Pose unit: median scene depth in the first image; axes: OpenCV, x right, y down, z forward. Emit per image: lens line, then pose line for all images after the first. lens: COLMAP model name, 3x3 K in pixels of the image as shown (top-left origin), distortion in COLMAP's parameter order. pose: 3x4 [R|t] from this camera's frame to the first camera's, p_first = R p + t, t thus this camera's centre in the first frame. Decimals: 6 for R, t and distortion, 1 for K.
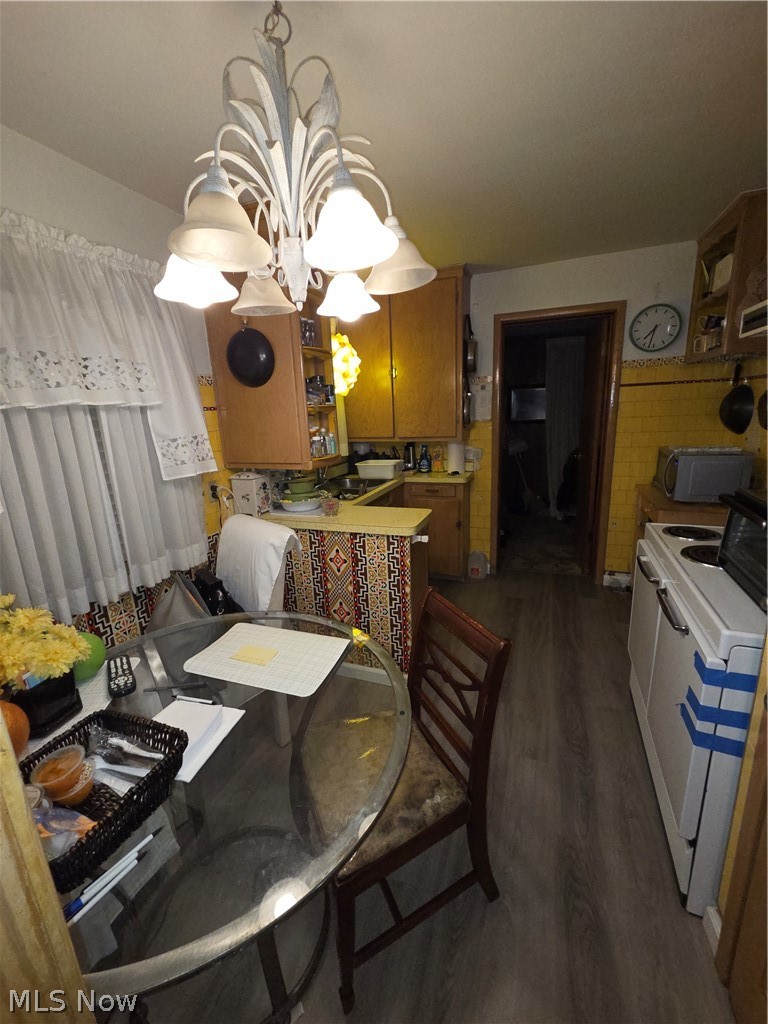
lens RADIAL K [[423.0, 0, 383.5], [0, 423.0, 509.9], [0, 0, 1]] dist [0.002198, 0.000760]
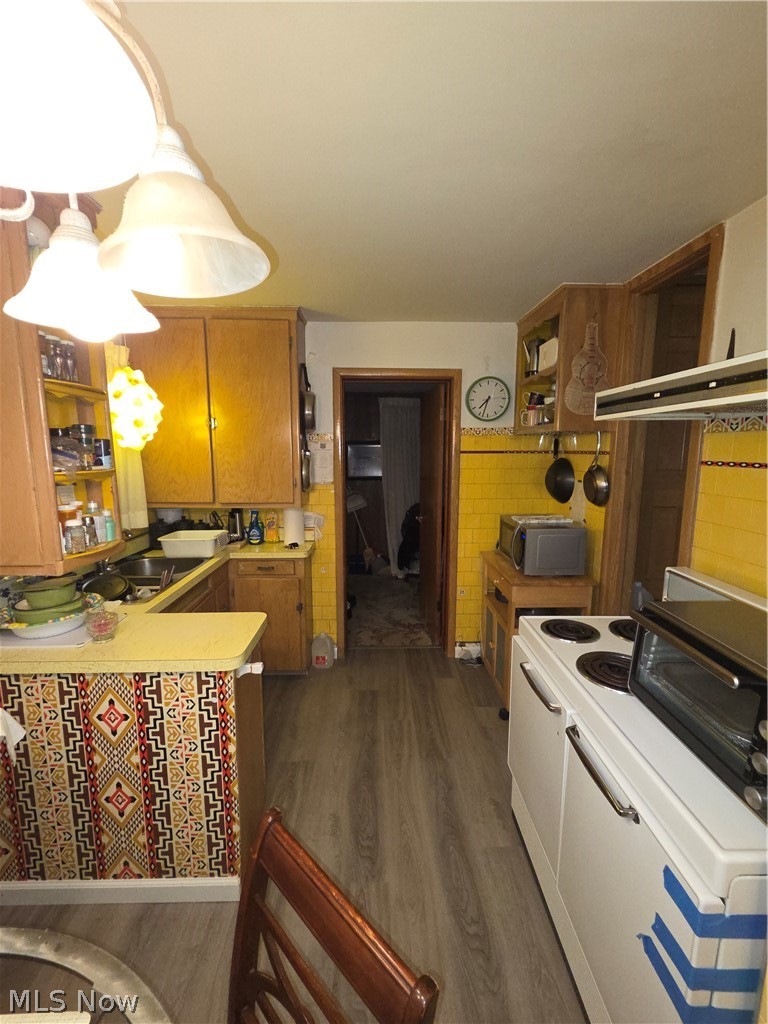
lens RADIAL K [[423.0, 0, 383.2], [0, 423.0, 511.0], [0, 0, 1]] dist [0.002198, 0.000760]
pose [[0.925592, -0.010252, 0.378385, 0.022182], [0.048919, 0.994490, -0.092721, -0.083550], [-0.375349, 0.104332, 0.920993, 0.195935]]
